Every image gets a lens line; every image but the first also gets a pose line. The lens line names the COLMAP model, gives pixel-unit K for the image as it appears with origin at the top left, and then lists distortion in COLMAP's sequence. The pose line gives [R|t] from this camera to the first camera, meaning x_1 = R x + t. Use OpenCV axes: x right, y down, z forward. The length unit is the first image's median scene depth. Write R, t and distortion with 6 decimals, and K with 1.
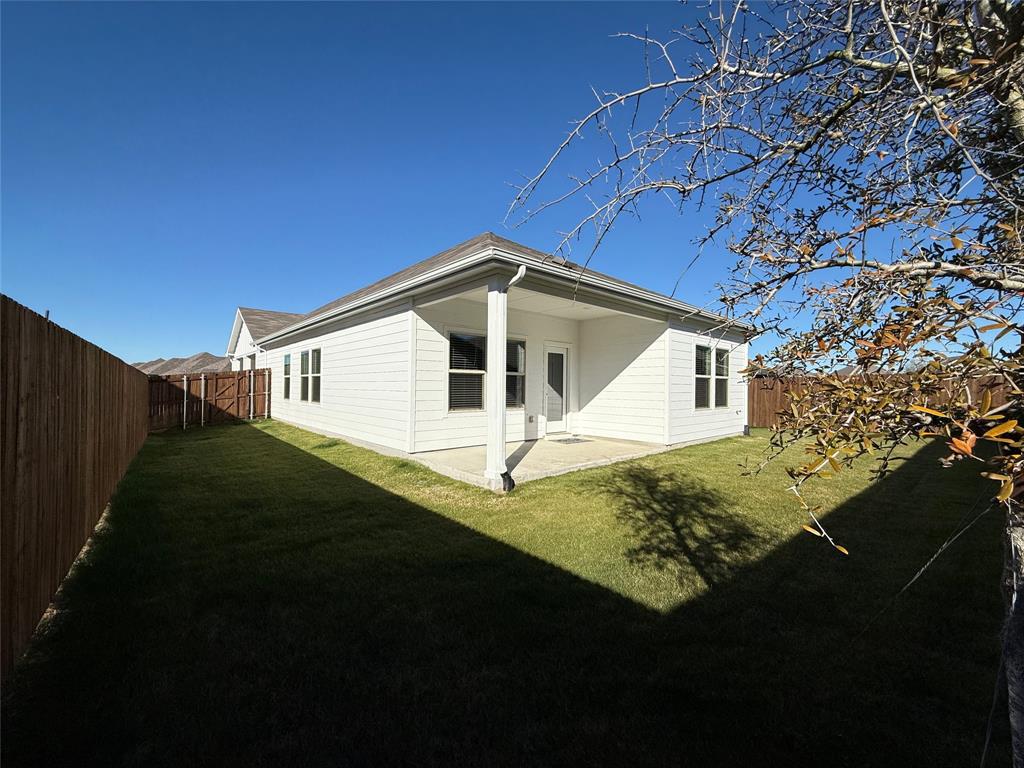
lens RADIAL K [[412.8, 0, 510.9], [0, 412.8, 383.1], [0, 0, 1]] dist [0.000782, 0.000068]
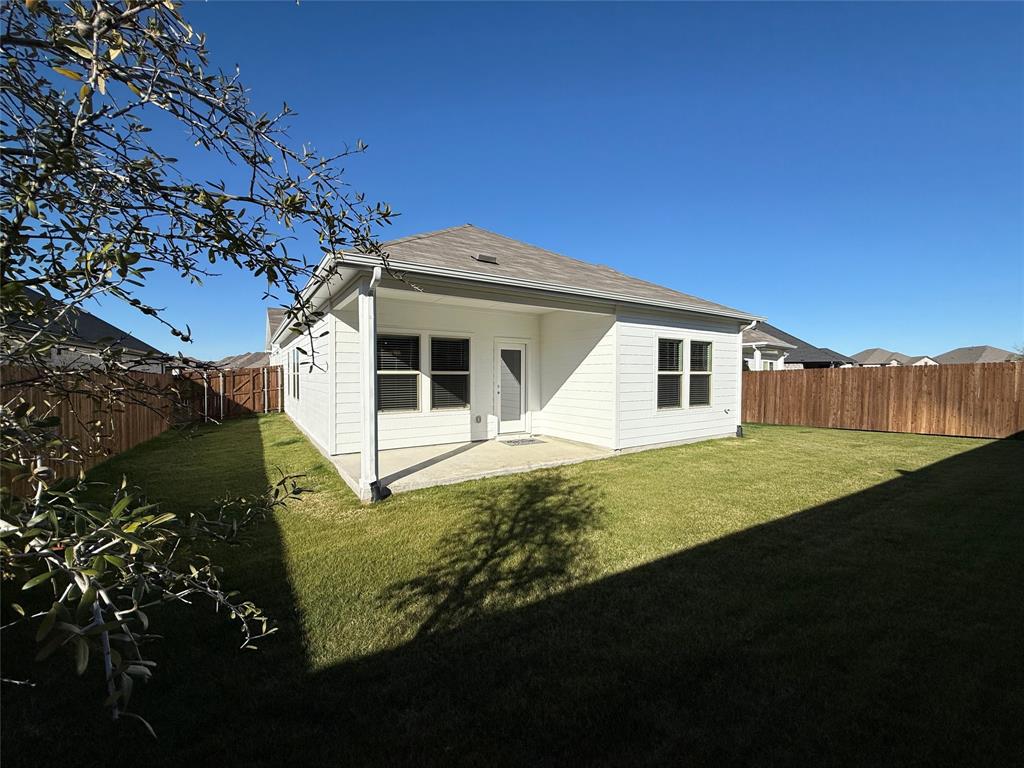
lens RADIAL K [[412.8, 0, 510.9], [0, 412.8, 383.1], [0, 0, 1]] dist [0.000782, 0.000068]
pose [[0.987645, -0.005567, -0.156607, 0.452564], [0.010279, 0.999518, 0.029293, -0.040786], [0.156368, -0.030541, 0.987227, 0.099203]]
